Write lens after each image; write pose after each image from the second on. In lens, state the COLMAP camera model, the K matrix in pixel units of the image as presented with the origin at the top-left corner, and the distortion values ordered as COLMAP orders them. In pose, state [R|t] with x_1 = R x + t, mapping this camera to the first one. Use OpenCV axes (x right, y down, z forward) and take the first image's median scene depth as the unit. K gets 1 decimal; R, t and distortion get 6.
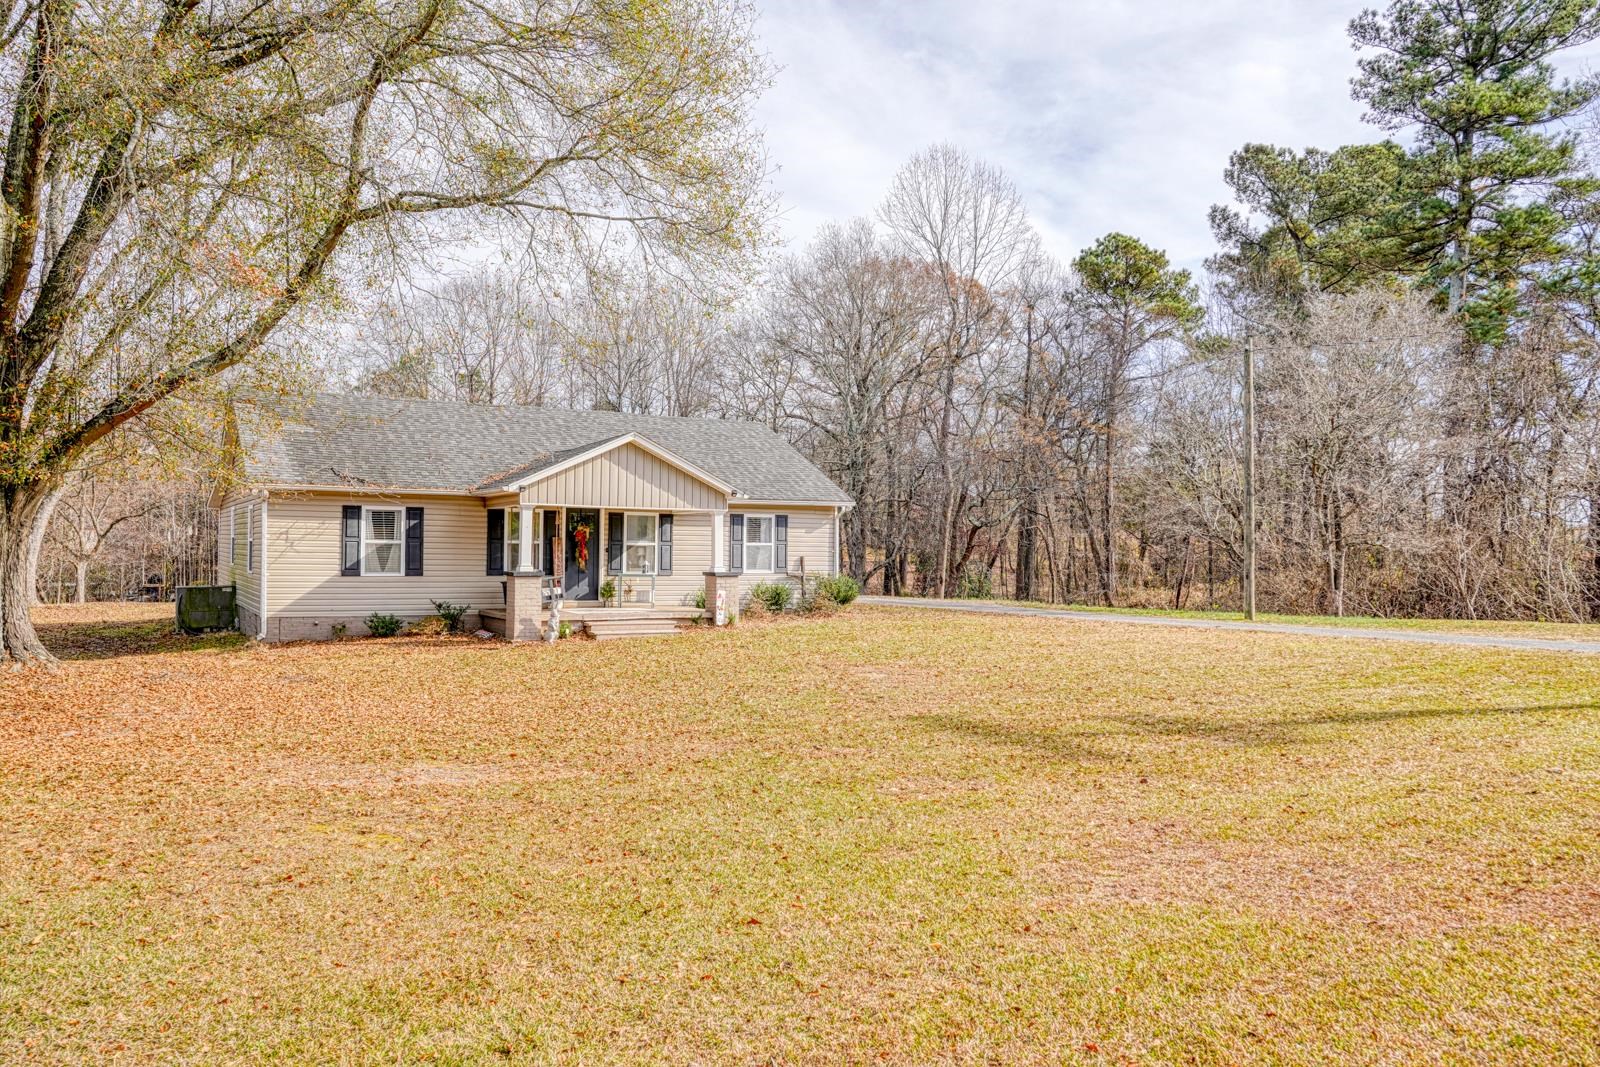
lens RADIAL K [[1160.3, 0, 794.4], [0, 1160.3, 541.0], [0, 0, 1]] dist [0.001596, 0.002671]
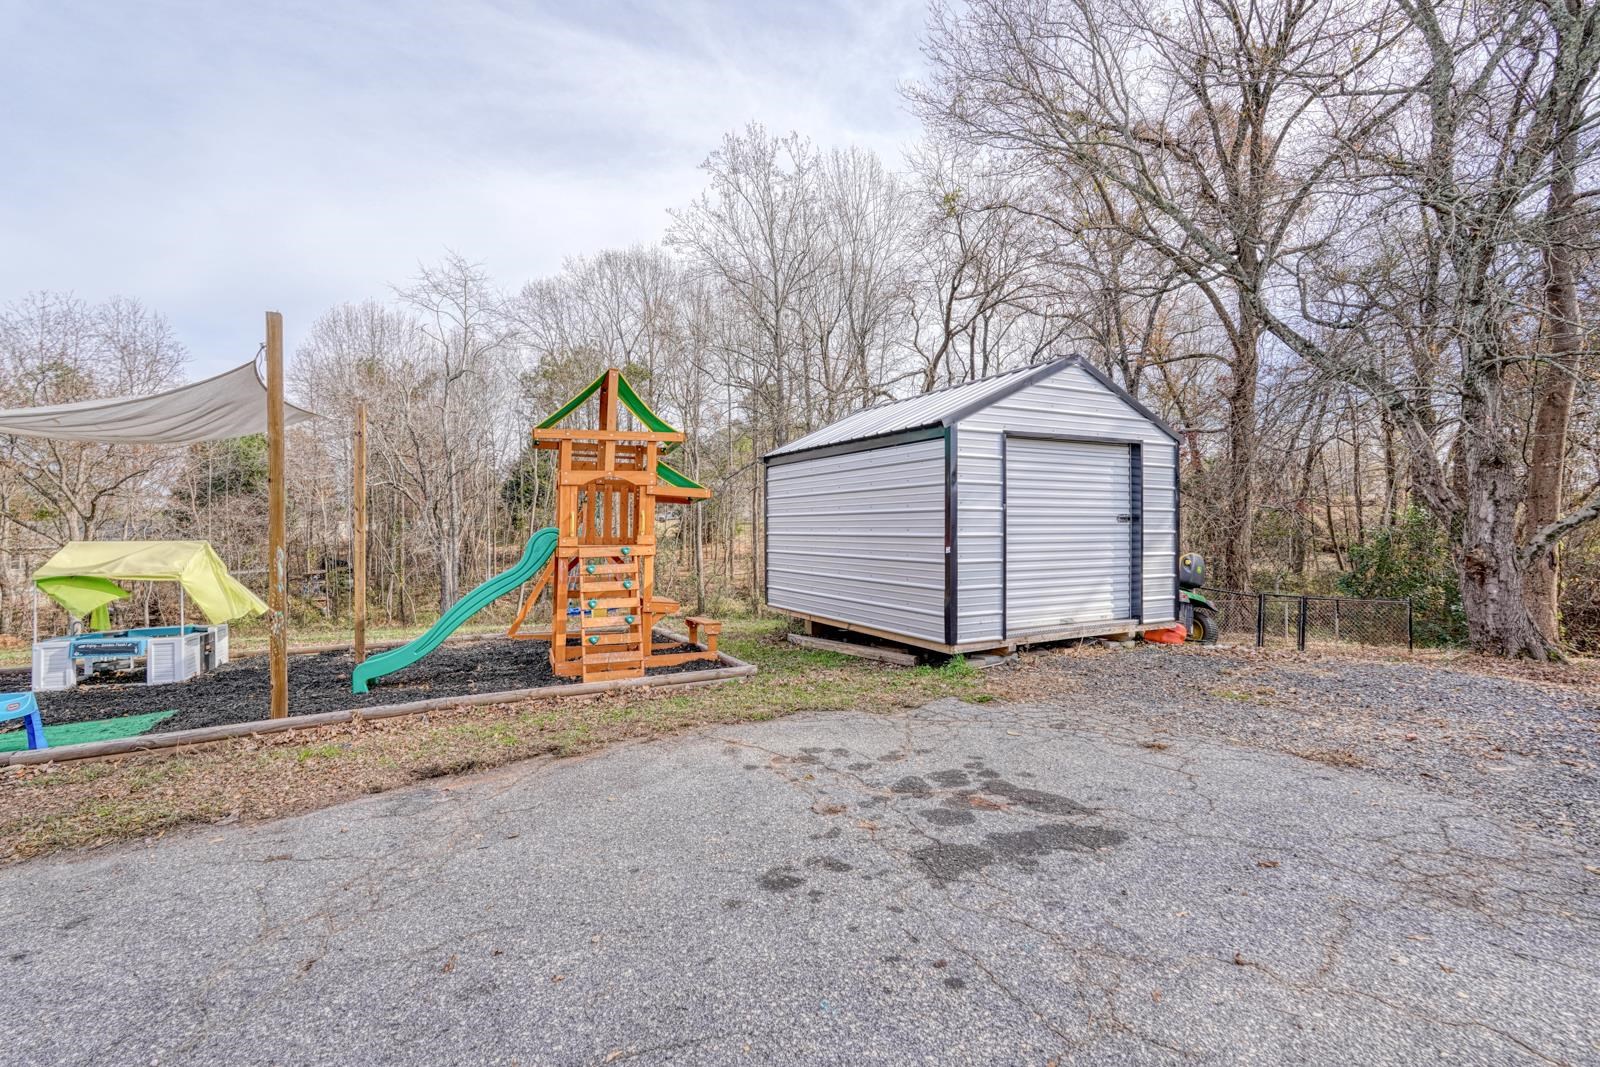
lens RADIAL K [[706.2, 0, 799.0], [0, 706.2, 546.1], [0, 0, 1]] dist [-0.012367, 0.001789]
pose [[0.991437, -0.023502, -0.128456, -0.296642], [0.027393, 0.999215, 0.028609, 0.037479], [0.127682, -0.031883, 0.991303, 1.924806]]
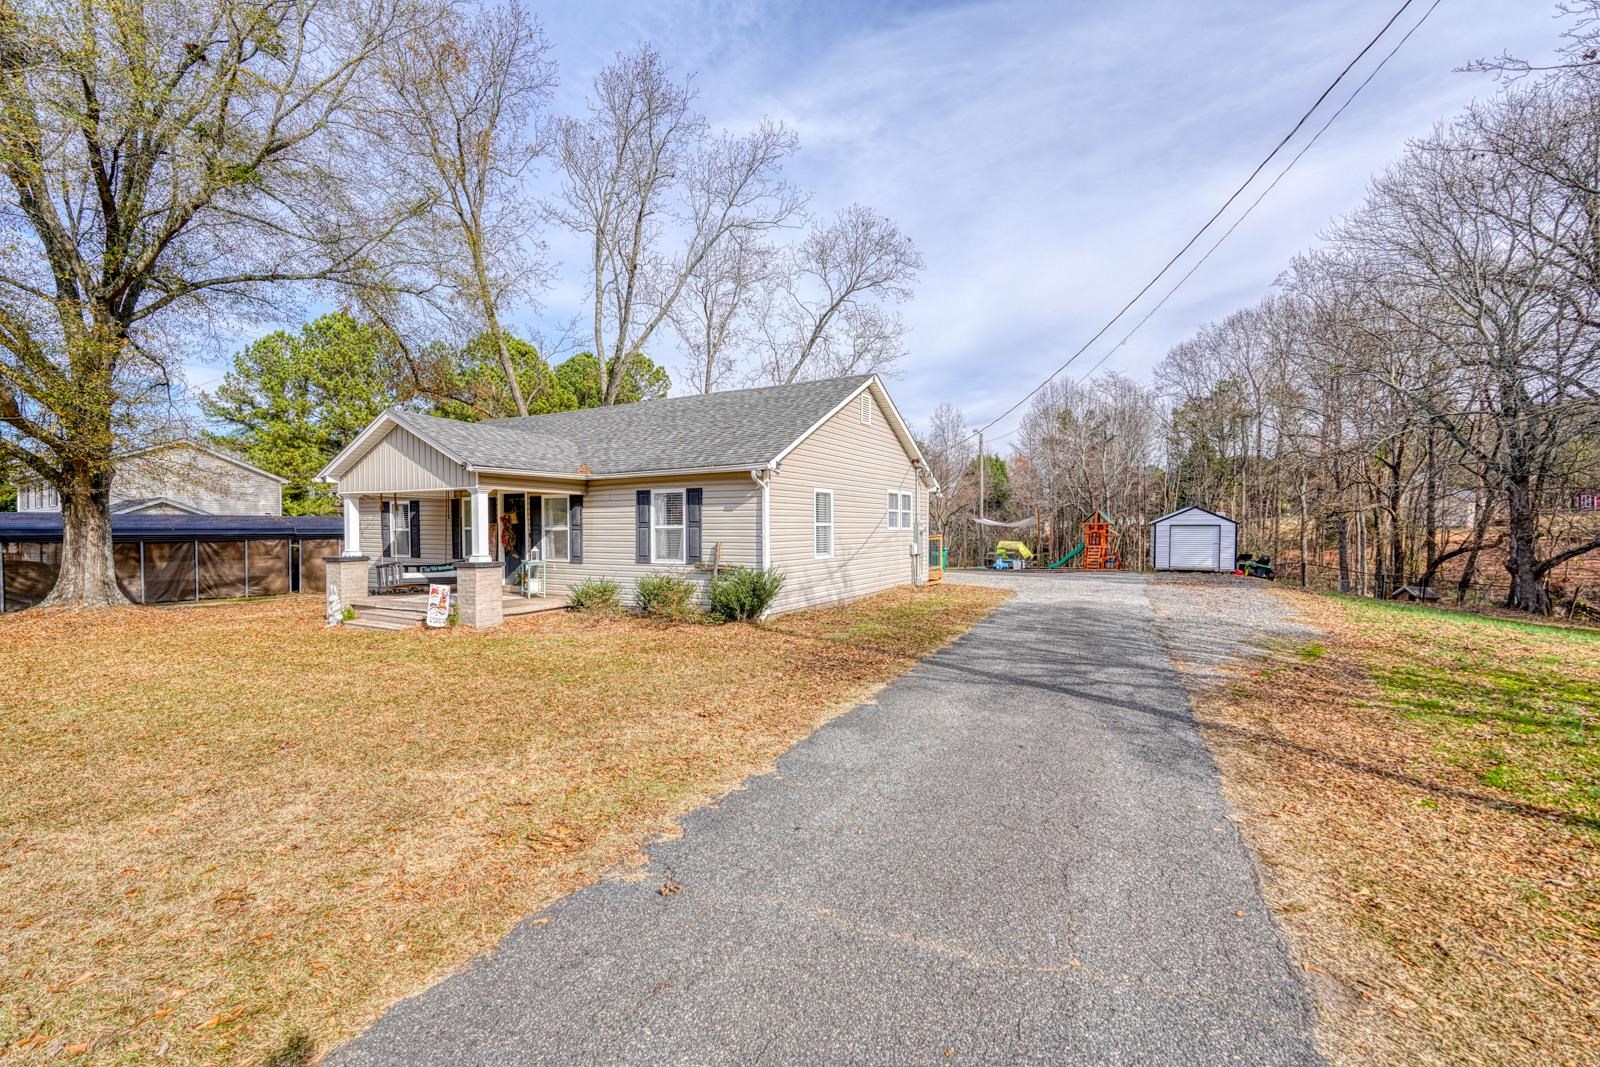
lens RADIAL K [[706.2, 0, 797.5], [0, 706.2, 531.1], [0, 0, 1]] dist [-0.012367, 0.001789]
pose [[0.505253, -0.007259, -0.862940, 0.502359], [0.012672, 0.999919, -0.000991, 0.008222], [0.862878, -0.010435, 0.505305, 0.976358]]
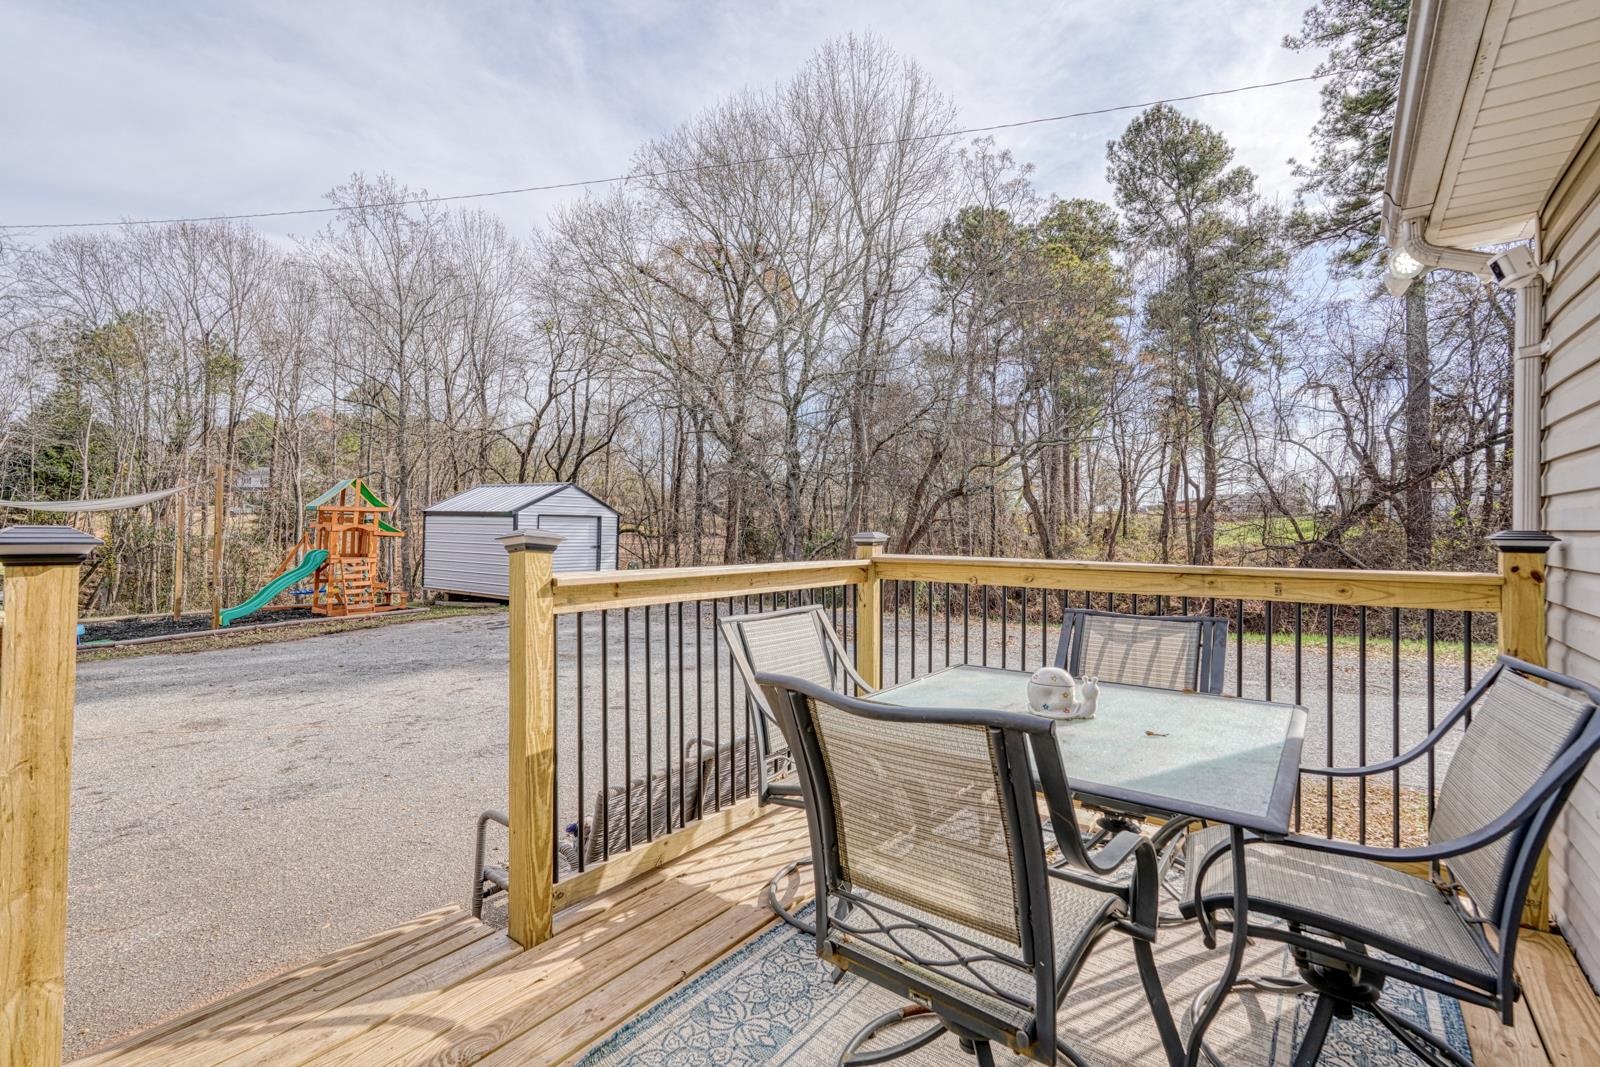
lens RADIAL K [[706.2, 0, 804.4], [0, 706.2, 520.7], [0, 0, 1]] dist [-0.012367, 0.001789]
pose [[0.923263, 0.000343, 0.384167, -0.277801], [-0.000315, 1.000000, -0.000135, 0.010462], [-0.384167, 0.000004, 0.923263, 1.466169]]
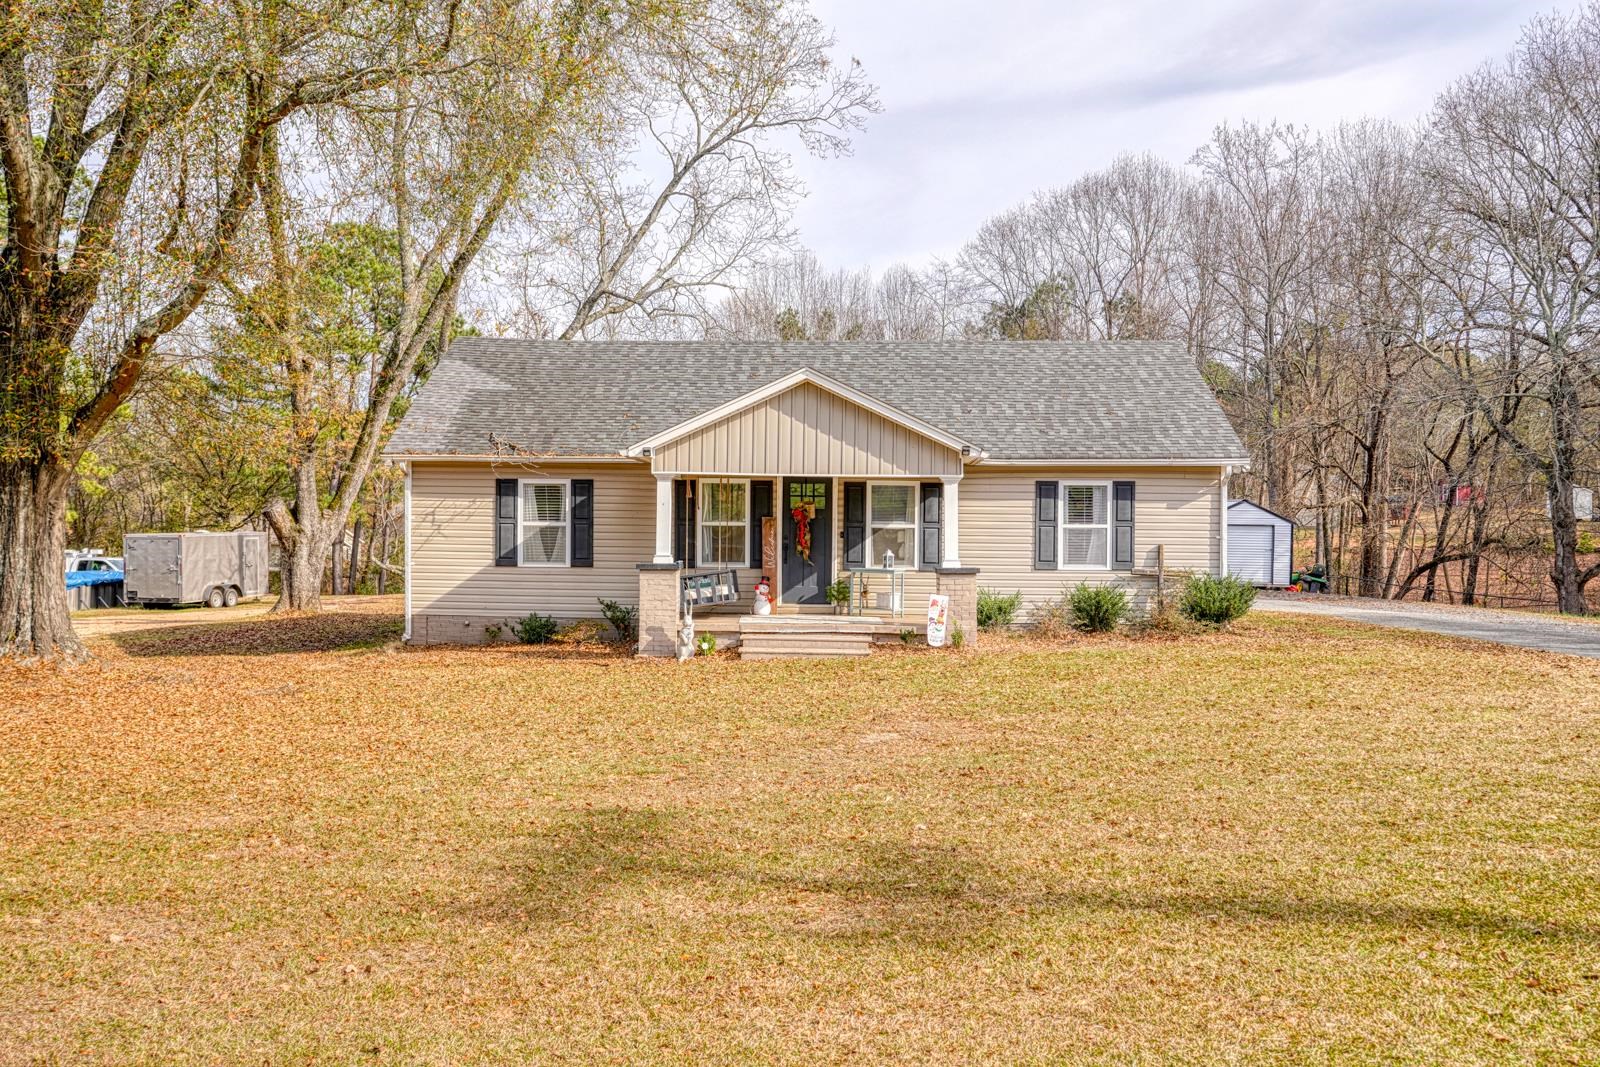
lens RADIAL K [[1523.0, 0, 793.0], [0, 1523.0, 536.0], [0, 0, 1]] dist [-0.001077, 0.000000]
pose [[0.847230, 0.002492, -0.531221, 0.340178], [0.002742, 0.999955, 0.009065, 0.000000], [0.531219, -0.009137, 0.847185, 0.205374]]
